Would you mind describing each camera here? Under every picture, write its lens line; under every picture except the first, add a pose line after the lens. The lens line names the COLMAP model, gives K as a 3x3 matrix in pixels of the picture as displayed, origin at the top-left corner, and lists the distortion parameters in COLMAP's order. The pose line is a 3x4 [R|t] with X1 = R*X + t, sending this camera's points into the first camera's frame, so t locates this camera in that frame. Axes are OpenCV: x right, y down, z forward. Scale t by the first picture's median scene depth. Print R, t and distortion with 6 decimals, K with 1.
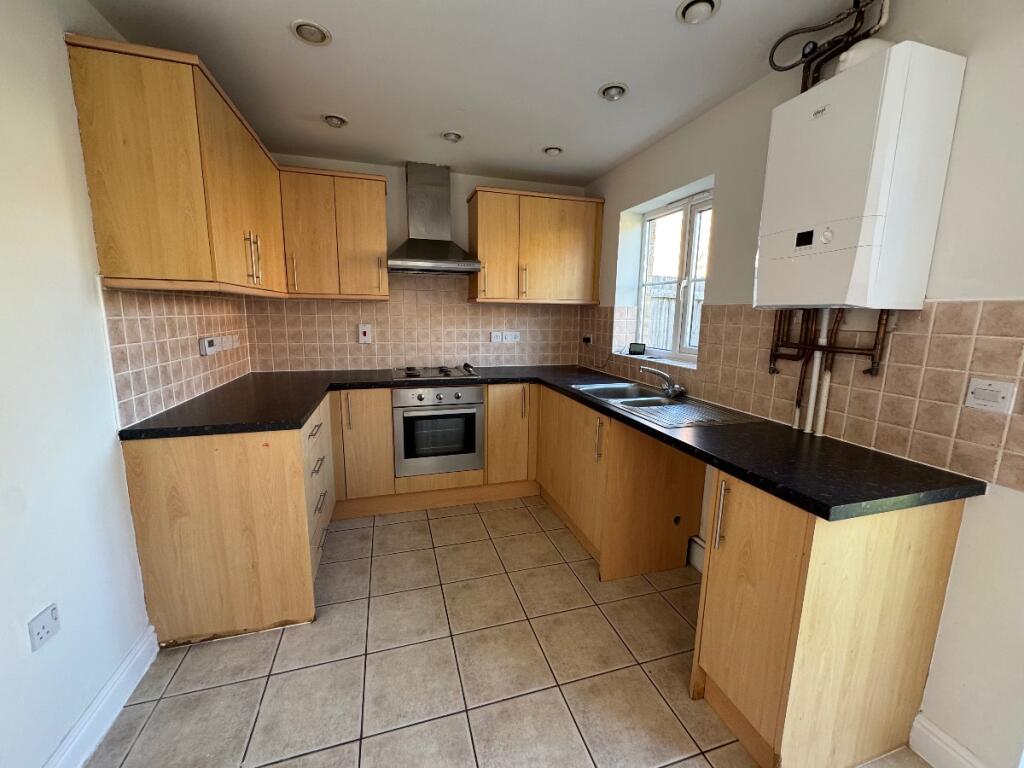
lens RADIAL K [[410.5, 0, 512.0], [0, 410.5, 384.0], [0, 0, 1]] dist [-0.000592, 0.000427]
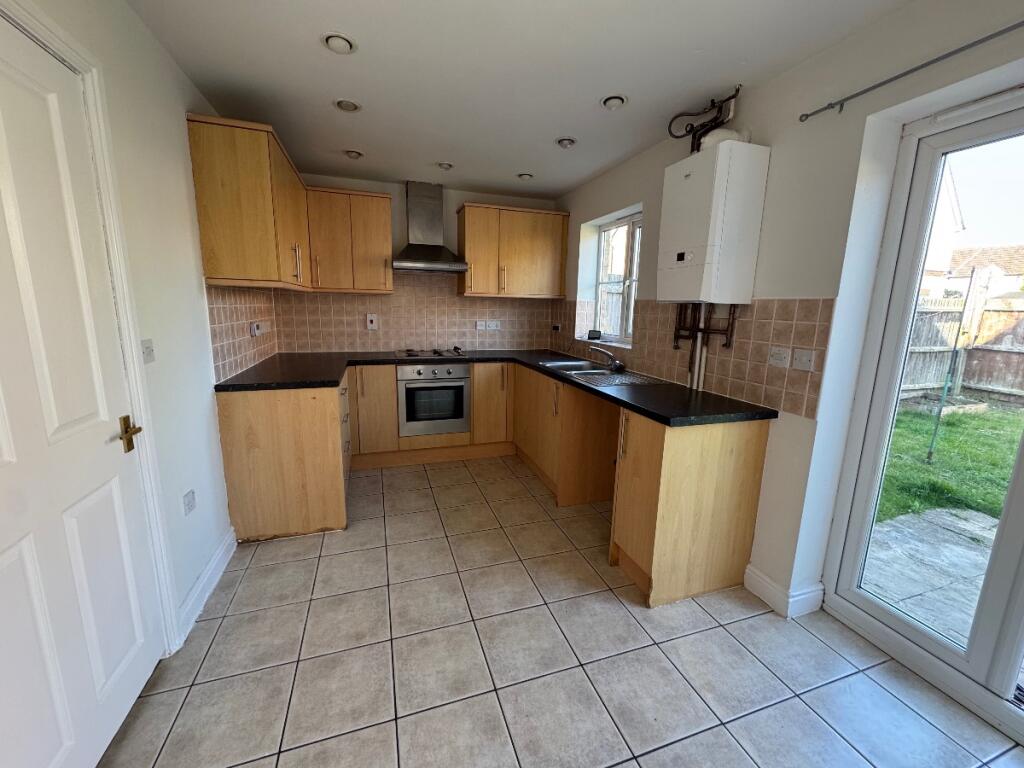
lens RADIAL K [[410.5, 0, 512.0], [0, 410.5, 384.0], [0, 0, 1]] dist [-0.000592, 0.000427]
pose [[0.999546, 0.001232, 0.030120, 0.027580], [-0.001704, 0.999876, 0.015648, 0.062167], [-0.030097, -0.015692, 0.999424, -0.335445]]
